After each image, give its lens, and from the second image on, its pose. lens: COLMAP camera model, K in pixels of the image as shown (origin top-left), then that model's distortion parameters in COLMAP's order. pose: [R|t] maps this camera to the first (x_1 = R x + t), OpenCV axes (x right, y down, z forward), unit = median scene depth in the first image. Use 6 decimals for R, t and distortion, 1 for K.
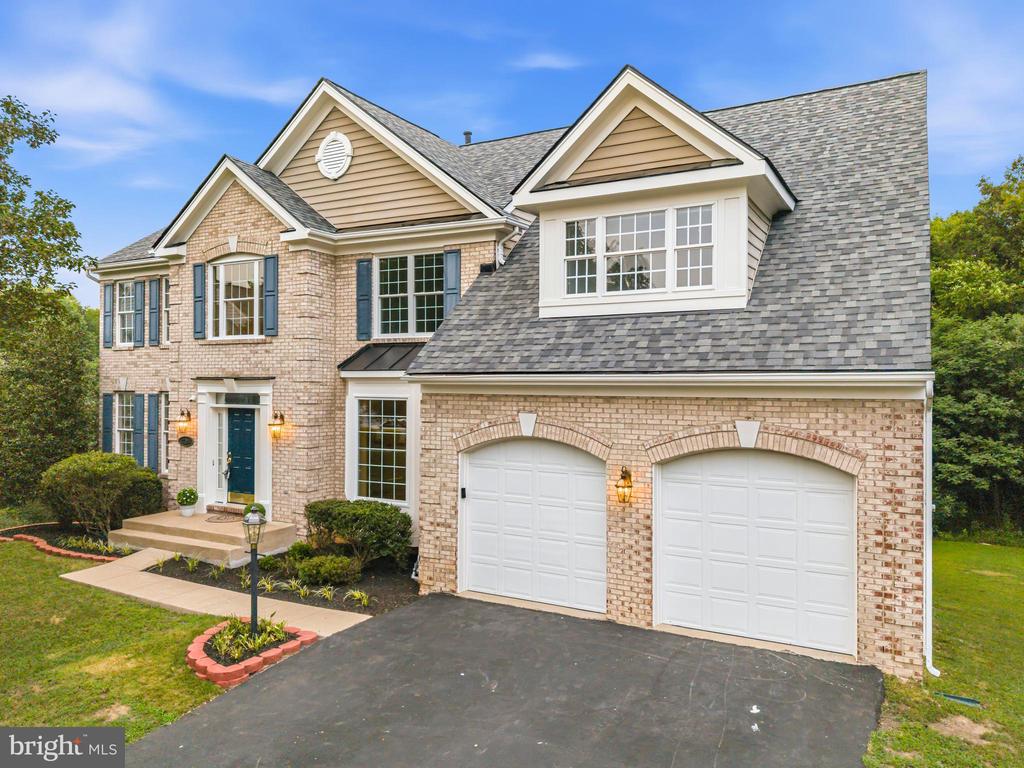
lens RADIAL K [[729.9, 0, 534.1], [0, 729.9, 386.0], [0, 0, 1]] dist [0.010892, -0.005699]
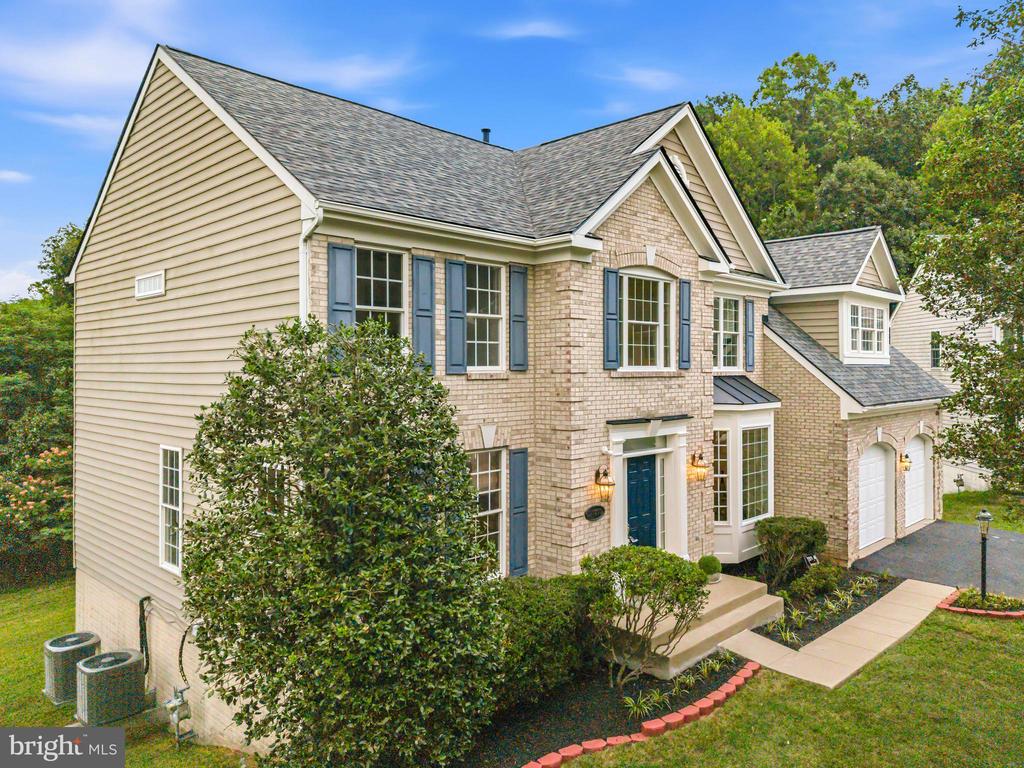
lens RADIAL K [[739.1, 0, 541.7], [0, 739.1, 366.7], [0, 0, 1]] dist [0.032427, -0.000432]
pose [[0.262219, -0.002841, 0.965004, -1.346819], [0.007679, 0.999970, 0.000857, -0.077040], [-0.964978, 0.007185, 0.262233, 0.976483]]
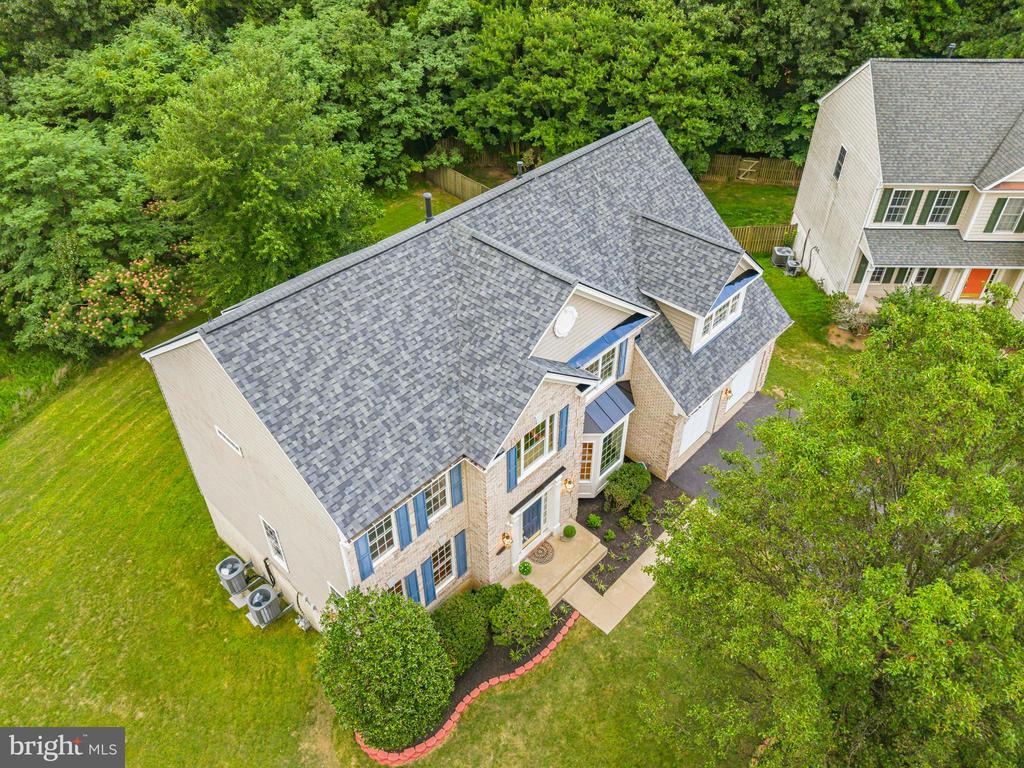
lens RADIAL K [[748.7, 0, 511.5], [0, 748.7, 353.9], [0, 0, 1]] dist [0.028211, -0.002168]
pose [[0.257888, -0.602097, 0.755628, -1.468571], [0.004242, 0.782780, 0.622284, -1.201547], [-0.966166, -0.157275, 0.204423, 0.862243]]
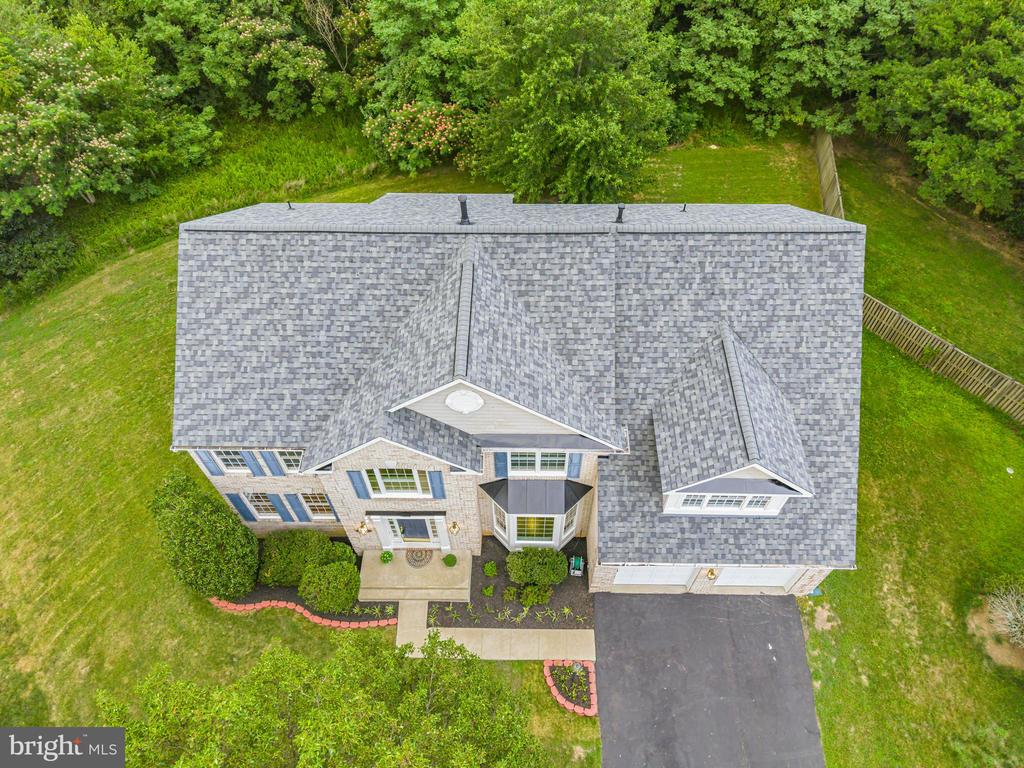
lens RADIAL K [[687.1, 0, 512.0], [0, 687.1, 384.0], [0, 0, 1]] dist [0.005984, 0.000805]
pose [[0.889121, -0.376327, 0.260464, -0.522230], [0.013555, 0.590509, 0.806917, -1.338835], [-0.457471, -0.713917, 0.530135, 0.405695]]
